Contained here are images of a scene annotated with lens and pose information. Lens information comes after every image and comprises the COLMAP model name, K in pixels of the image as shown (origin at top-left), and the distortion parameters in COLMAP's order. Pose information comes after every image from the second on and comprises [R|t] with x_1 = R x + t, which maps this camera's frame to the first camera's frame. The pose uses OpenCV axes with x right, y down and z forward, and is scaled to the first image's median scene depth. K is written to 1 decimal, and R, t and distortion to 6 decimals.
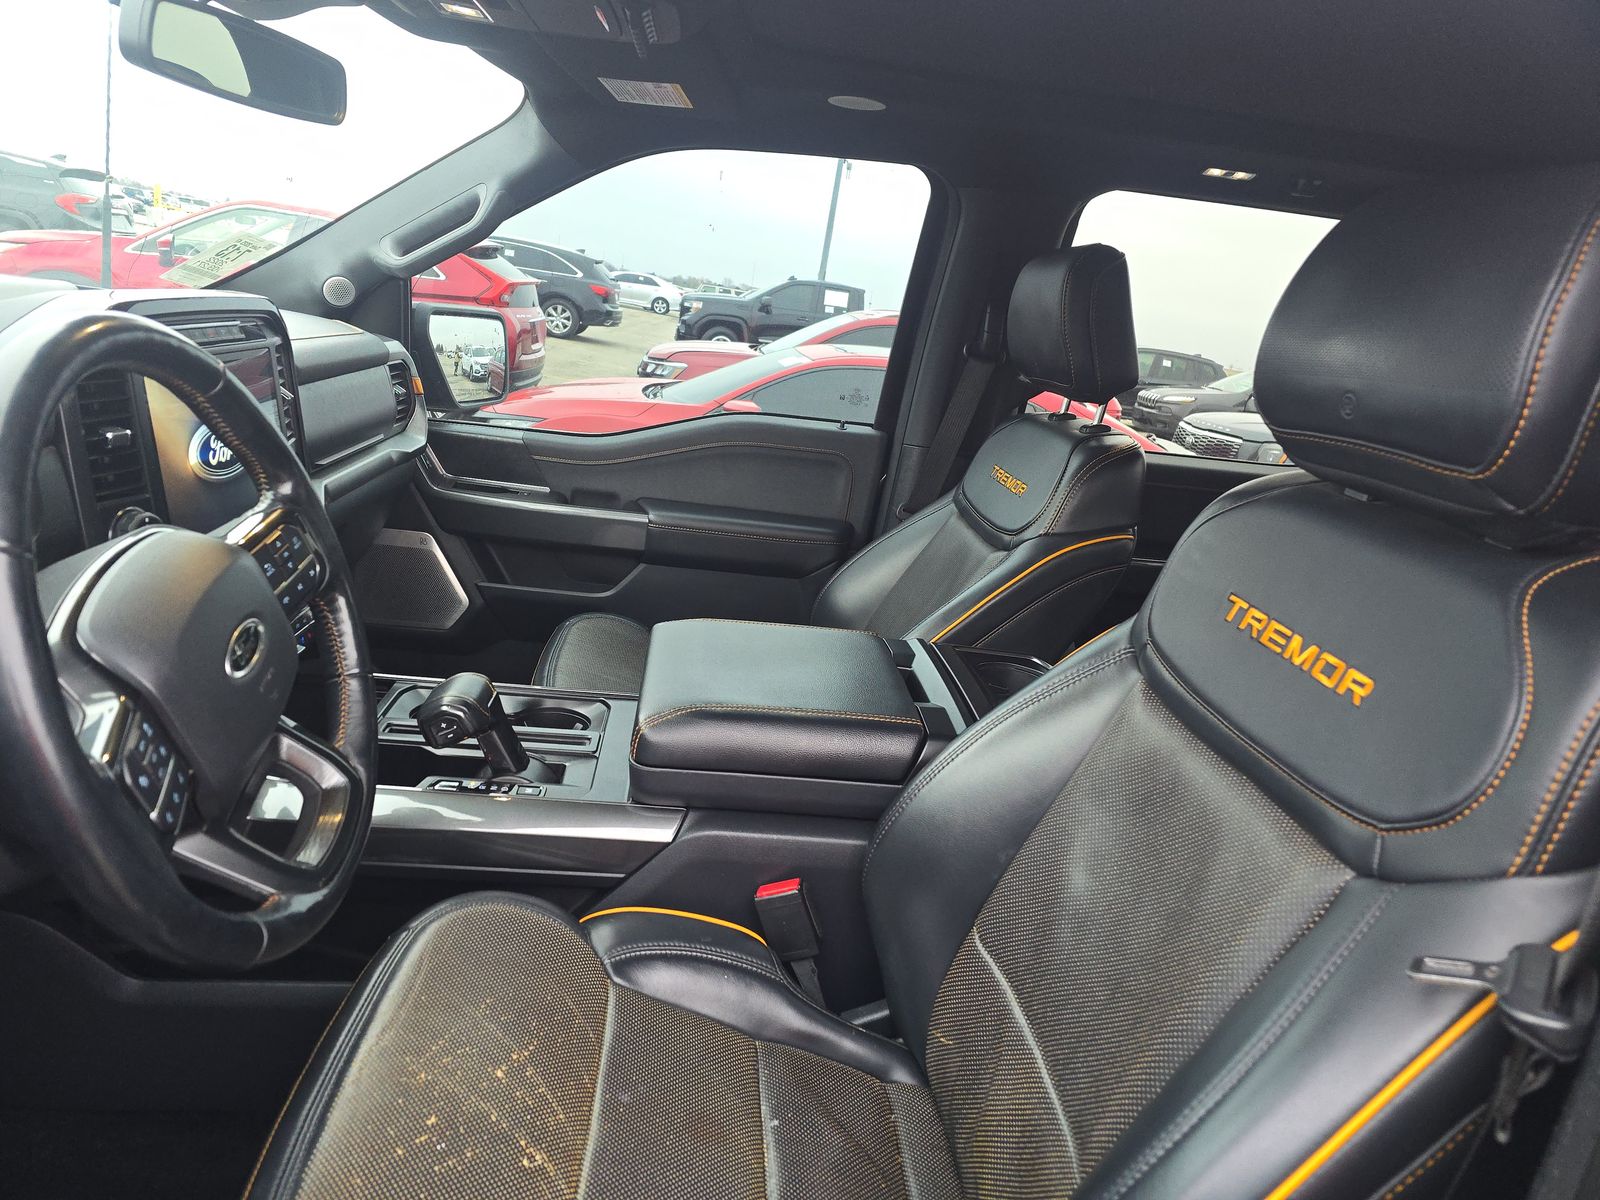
lens RADIAL K [[1084.8, 0, 800.0], [0, 1084.8, 600.0], [0, 0, 1]] dist [0.066592, -0.064449]
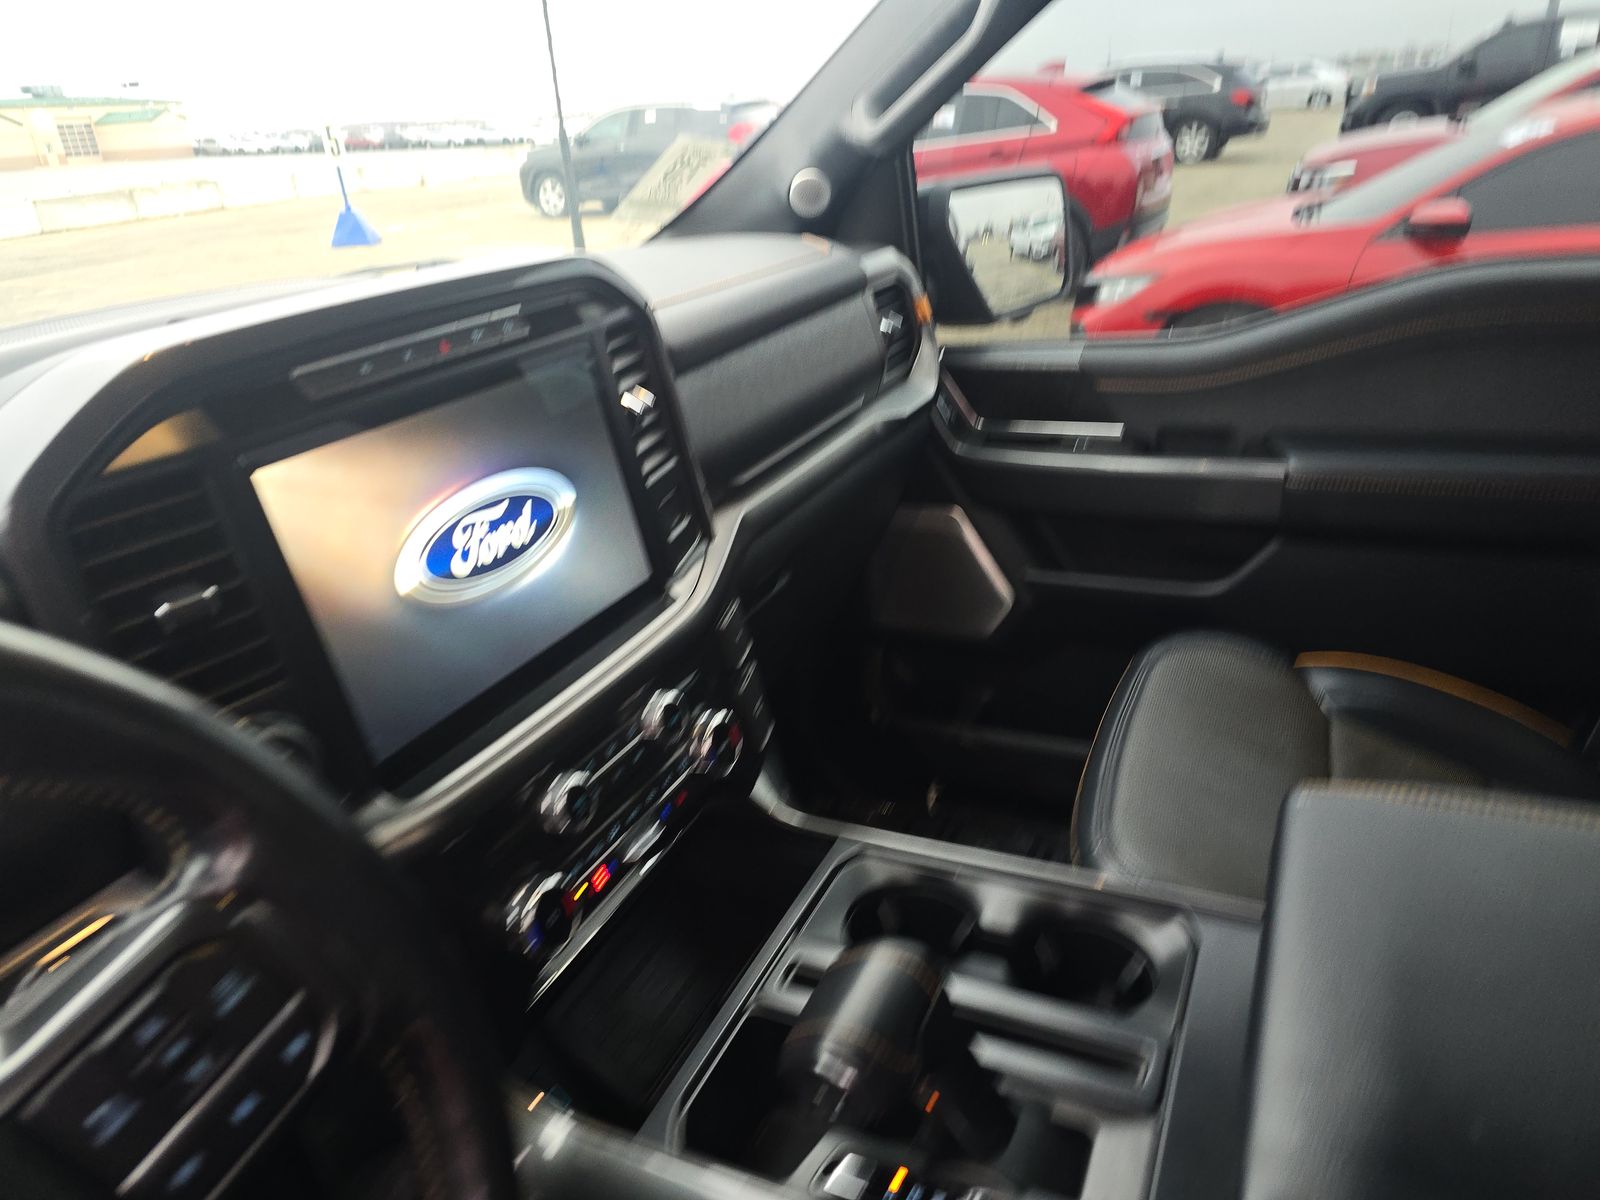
lens RADIAL K [[1084.8, 0, 800.0], [0, 1084.8, 600.0], [0, 0, 1]] dist [0.066592, -0.064449]
pose [[0.842284, 0.009836, -0.538945, -0.034898], [0.061230, 0.991616, 0.113792, -0.086284], [0.535545, -0.128845, 0.834620, 0.317695]]
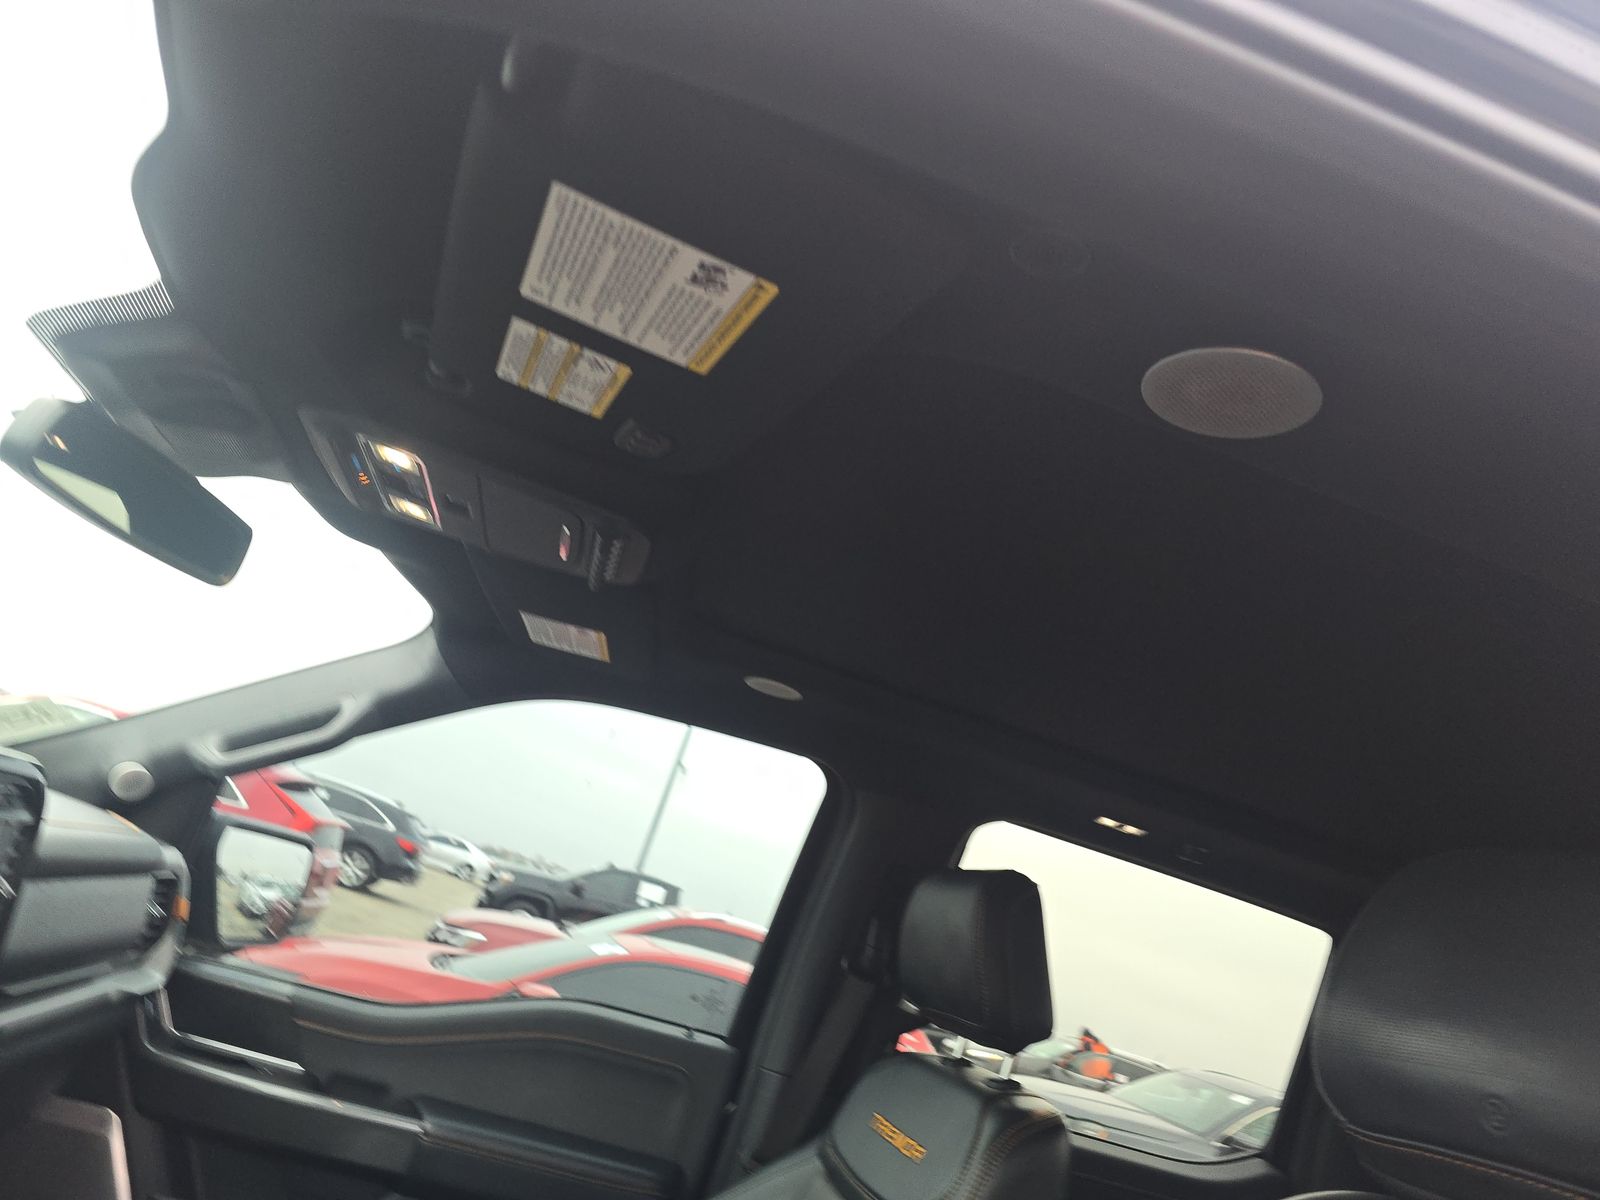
lens RADIAL K [[1084.8, 0, 800.0], [0, 1084.8, 600.0], [0, 0, 1]] dist [0.066592, -0.064449]
pose [[0.973659, 0.193306, 0.120917, -0.045025], [-0.103481, 0.847189, -0.521117, -0.012519], [-0.203174, 0.494878, 0.844876, 0.103544]]
